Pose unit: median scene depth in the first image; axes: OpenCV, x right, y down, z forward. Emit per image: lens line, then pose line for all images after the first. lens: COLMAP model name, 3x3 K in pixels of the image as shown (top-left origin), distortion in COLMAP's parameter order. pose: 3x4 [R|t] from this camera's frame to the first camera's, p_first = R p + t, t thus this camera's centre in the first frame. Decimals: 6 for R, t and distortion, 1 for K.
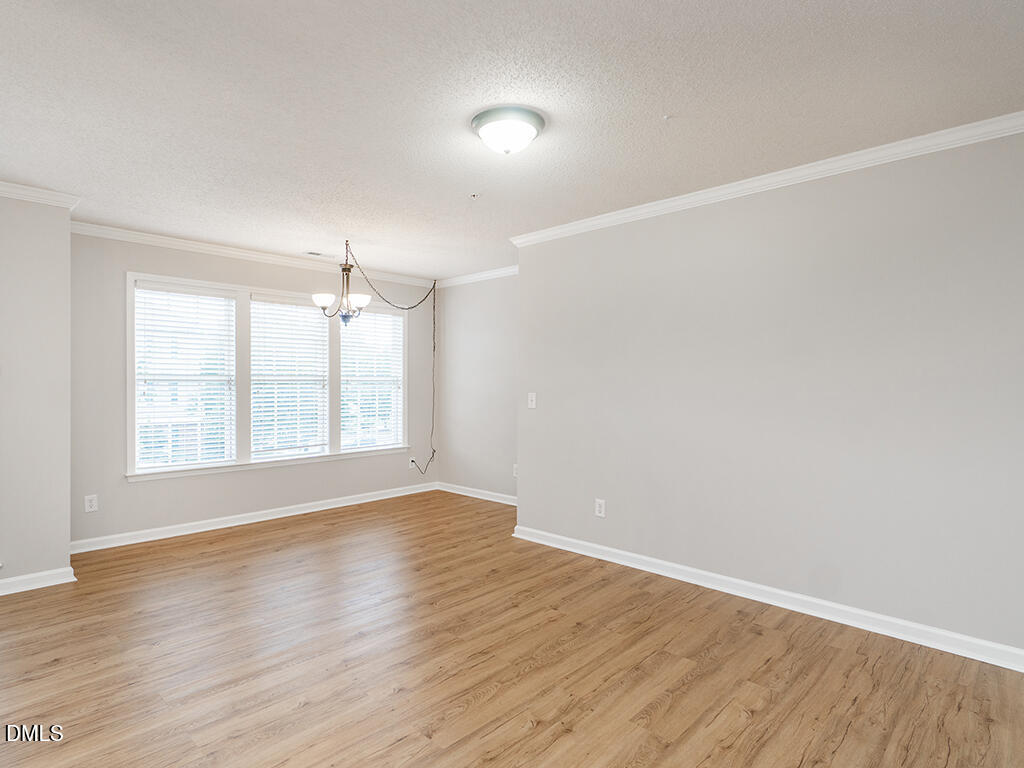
lens RADIAL K [[554.8, 0, 479.6], [0, 554.8, 382.8], [0, 0, 1]] dist [-0.000168, -0.000054]
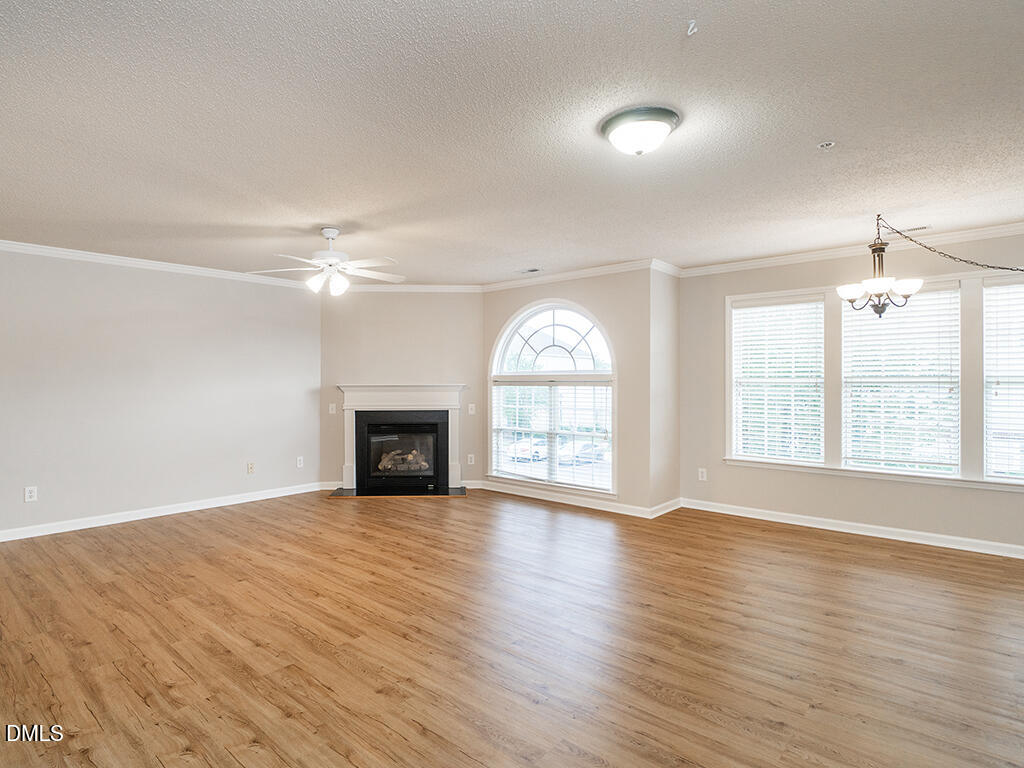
lens RADIAL K [[554.8, 0, 479.6], [0, 554.8, 382.8], [0, 0, 1]] dist [-0.000168, -0.000054]
pose [[0.045063, 0.002509, -0.998981, 0.566225], [0.004874, 0.999984, 0.002732, -0.010373], [0.998972, -0.004993, 0.045050, 0.367608]]
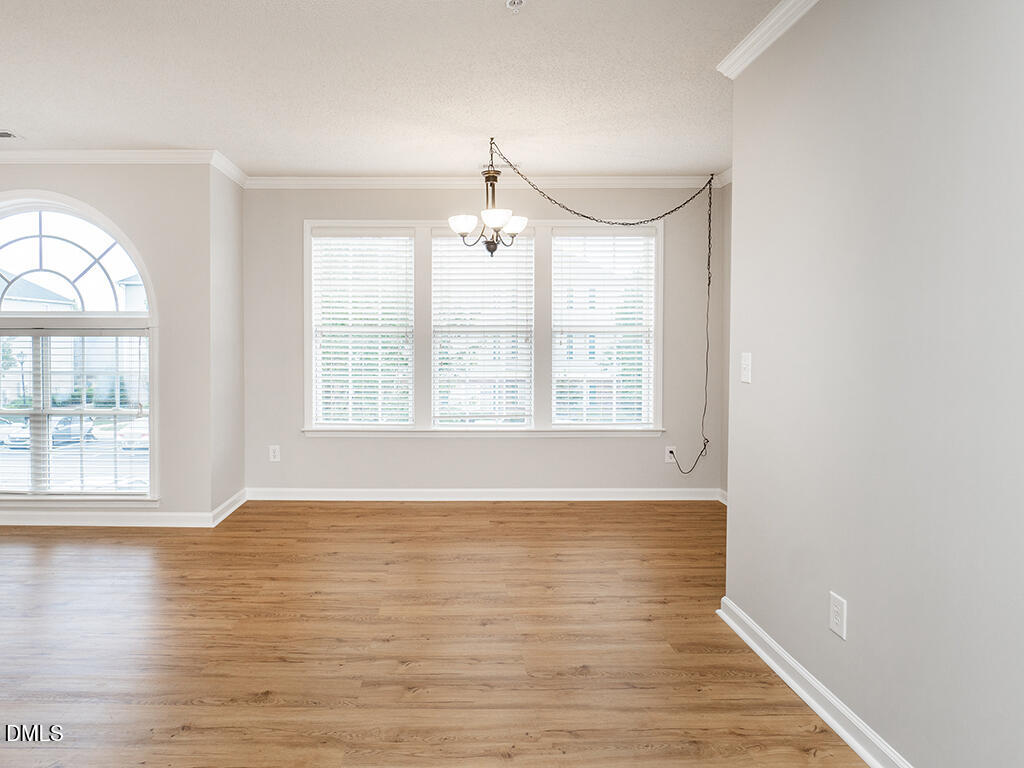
lens RADIAL K [[633.3, 0, 442.1], [0, 633.3, 348.9], [0, 0, 1]] dist [-0.007312, -0.000852]
pose [[0.704554, 0.015093, -0.709489, 0.306865], [0.000923, 0.999753, 0.022185, 0.000208], [0.709649, -0.016285, 0.704367, 0.370696]]
